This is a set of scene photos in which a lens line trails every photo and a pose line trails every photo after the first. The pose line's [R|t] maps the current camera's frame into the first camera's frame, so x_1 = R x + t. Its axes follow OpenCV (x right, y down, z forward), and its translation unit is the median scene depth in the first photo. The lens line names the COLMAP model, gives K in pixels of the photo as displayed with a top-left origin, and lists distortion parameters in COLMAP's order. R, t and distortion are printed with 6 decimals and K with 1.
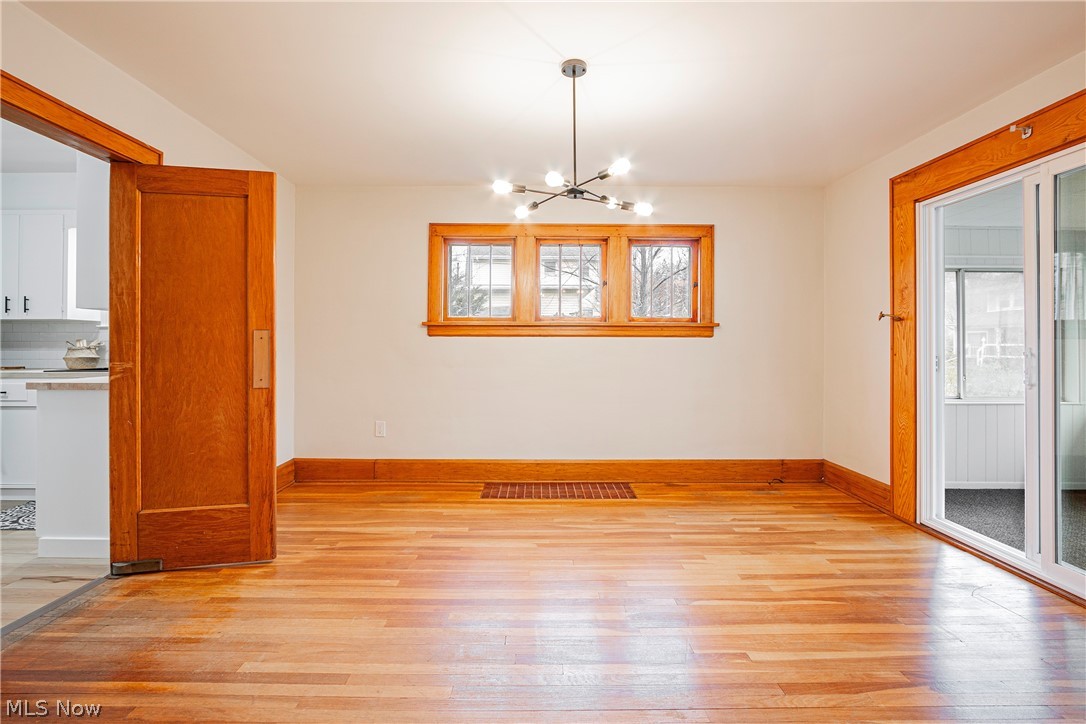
lens RADIAL K [[502.4, 0, 540.6], [0, 502.4, 340.7], [0, 0, 1]] dist [-0.016069, 0.000772]
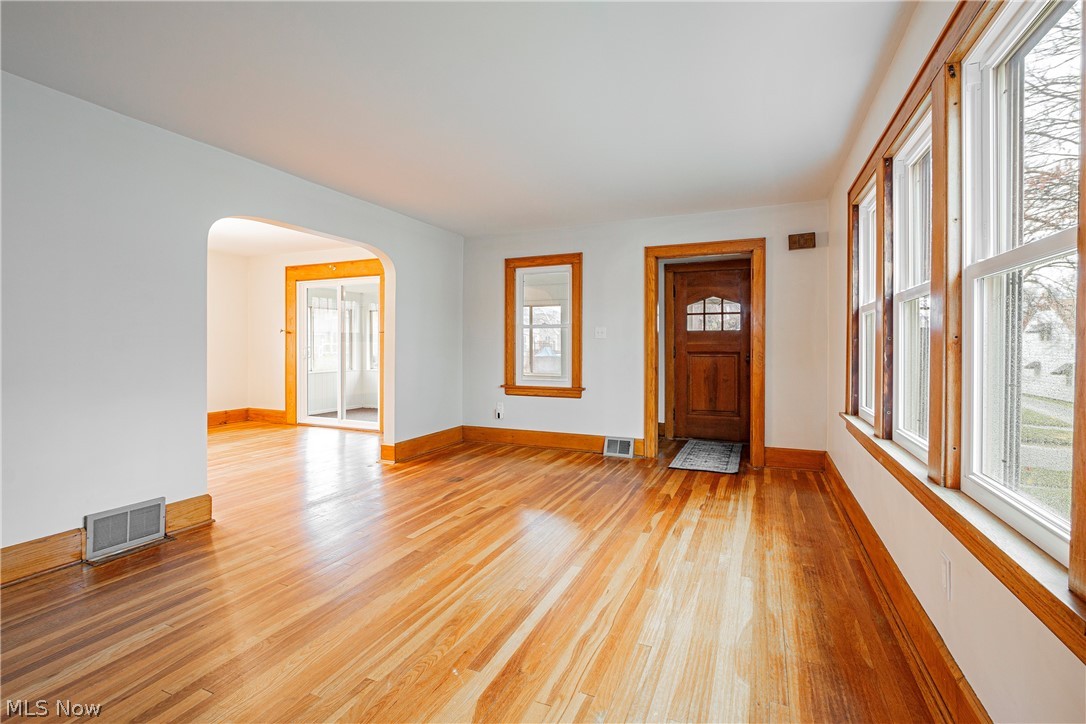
lens RADIAL K [[497.4, 0, 544.6], [0, 497.4, 345.2], [0, 0, 1]] dist [-0.012889, 0.000438]
pose [[0.410582, -0.003920, 0.911815, -0.795107], [-0.005416, 0.999963, 0.006738, -0.008696], [-0.911808, -0.007705, 0.410545, -0.904915]]
